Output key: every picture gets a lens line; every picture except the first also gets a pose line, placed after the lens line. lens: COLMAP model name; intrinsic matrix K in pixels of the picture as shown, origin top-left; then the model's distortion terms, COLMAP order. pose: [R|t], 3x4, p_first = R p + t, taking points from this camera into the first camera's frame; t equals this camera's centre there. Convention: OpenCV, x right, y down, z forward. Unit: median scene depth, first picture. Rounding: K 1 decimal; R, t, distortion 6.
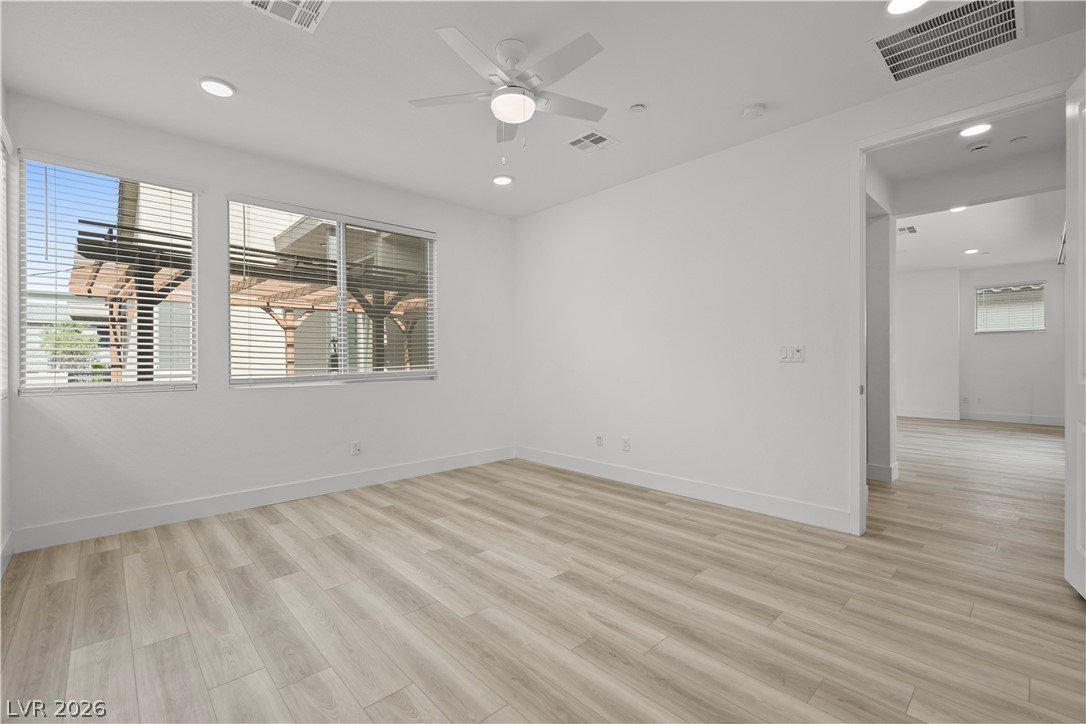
lens RADIAL K [[475.7, 0, 539.3], [0, 475.7, 358.3], [0, 0, 1]] dist [-0.006737, 0.000478]
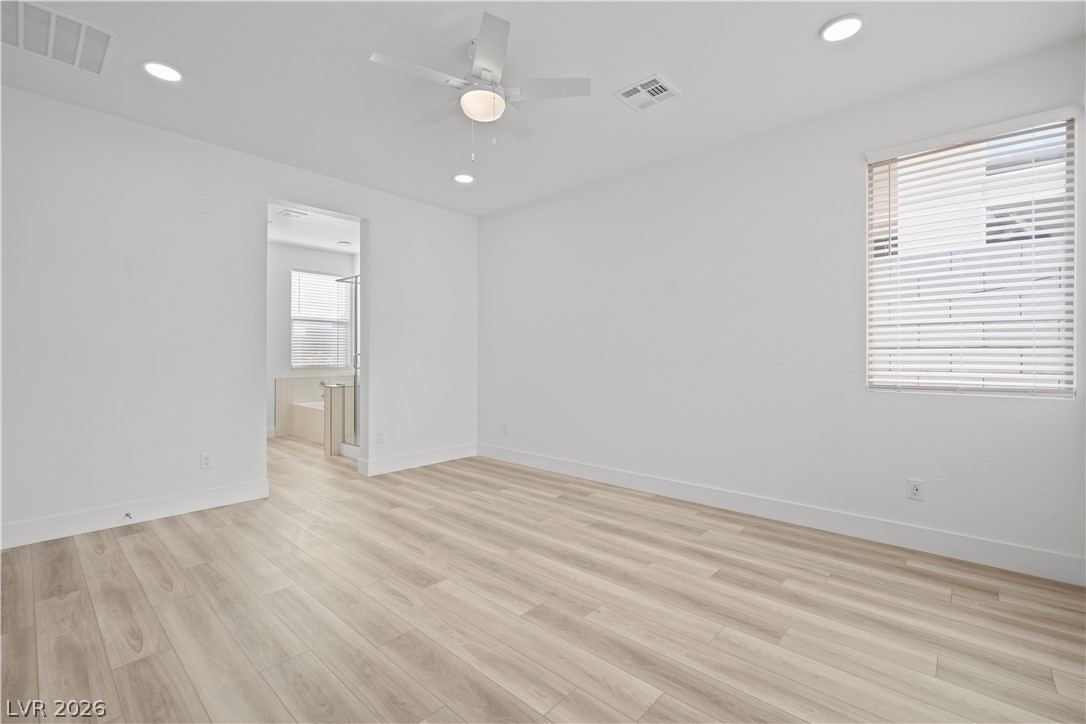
lens RADIAL K [[475.7, 0, 539.3], [0, 475.7, 358.3], [0, 0, 1]] dist [-0.006737, 0.000478]
pose [[-0.996930, 0.003005, -0.078238, -0.078854], [0.002646, 0.999986, 0.004684, 0.000975], [0.078251, 0.004463, -0.996924, 1.705896]]
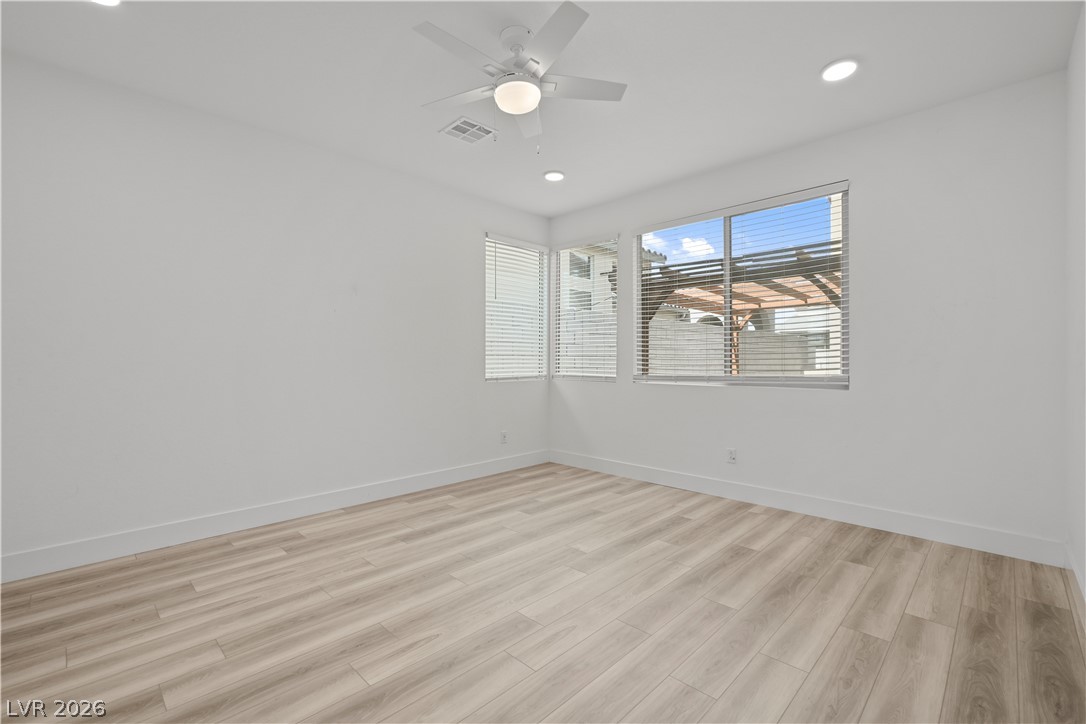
lens RADIAL K [[475.7, 0, 539.3], [0, 475.7, 358.3], [0, 0, 1]] dist [-0.006737, 0.000478]
pose [[0.036337, 0.000962, -0.999339, 0.770371], [0.000977, 0.999999, 0.000998, -0.004435], [0.999339, -0.001013, 0.036336, 0.863213]]
